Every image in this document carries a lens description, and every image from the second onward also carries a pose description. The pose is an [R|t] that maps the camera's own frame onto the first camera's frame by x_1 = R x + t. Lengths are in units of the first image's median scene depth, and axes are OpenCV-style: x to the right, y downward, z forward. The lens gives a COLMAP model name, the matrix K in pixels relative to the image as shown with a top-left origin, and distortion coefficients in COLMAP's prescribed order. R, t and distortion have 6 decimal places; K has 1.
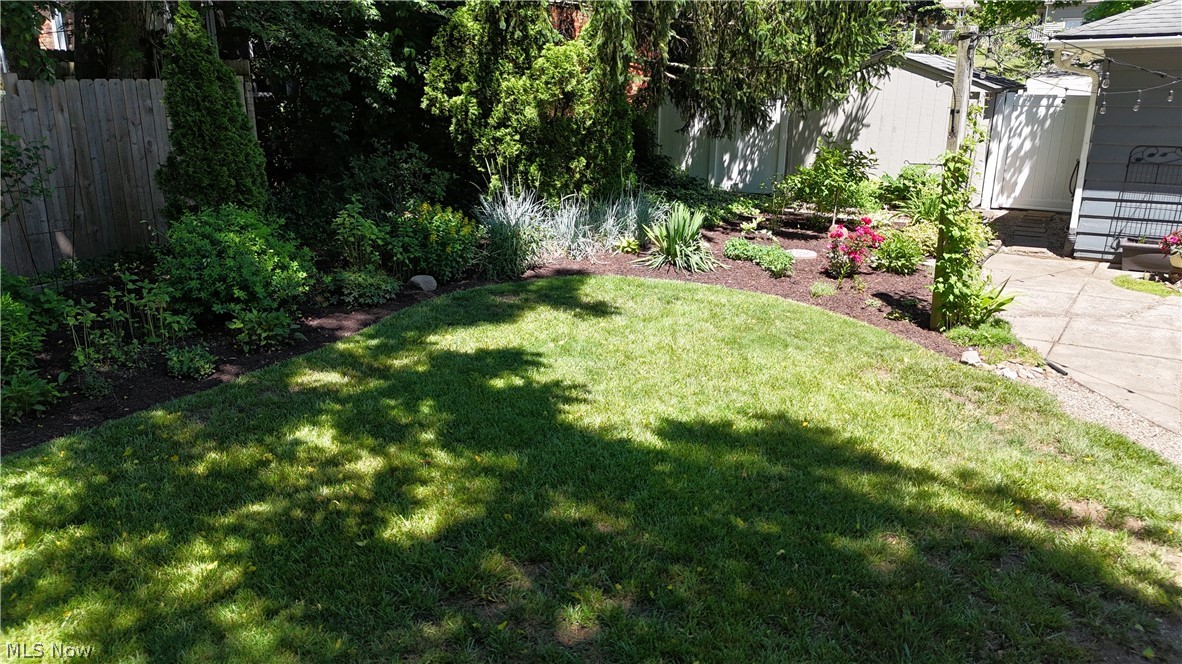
lens RADIAL K [[902.7, 0, 591.0], [0, 902.7, 332.0], [0, 0, 1]] dist [-0.000683, 0.000360]
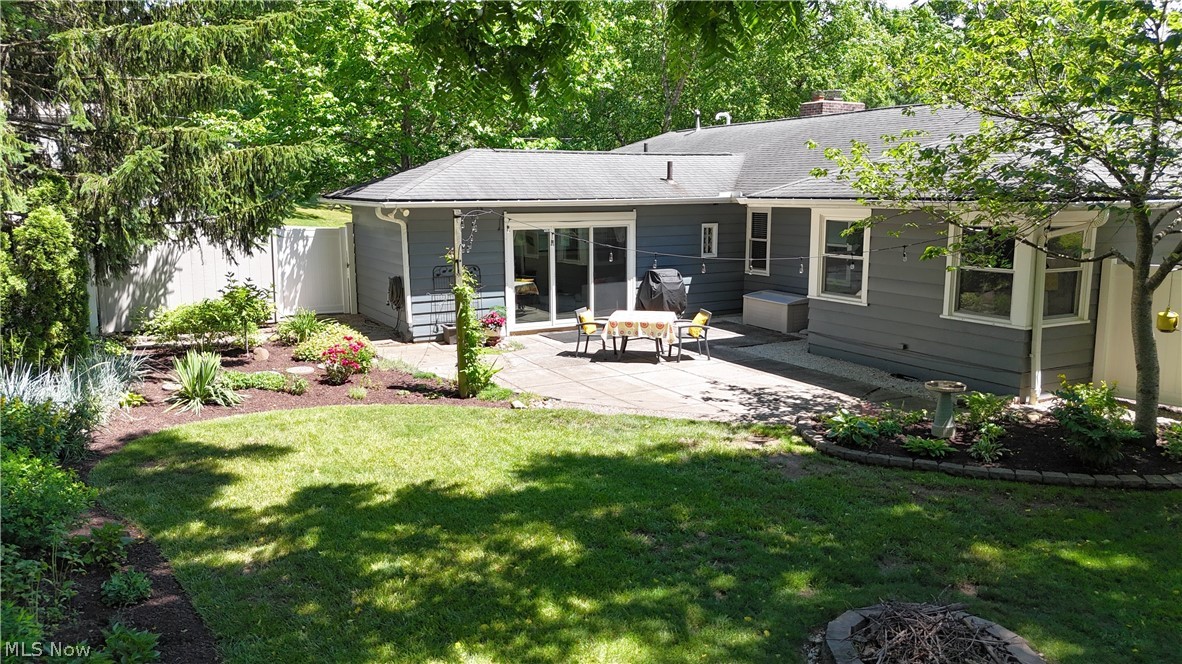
lens RADIAL K [[902.7, 0, 591.0], [0, 902.7, 332.0], [0, 0, 1]] dist [-0.000683, 0.000360]
pose [[0.441564, -0.159593, 0.882922, -1.066080], [0.247573, 0.967522, 0.051070, -0.168401], [-0.862397, 0.196037, 0.466734, 0.077212]]
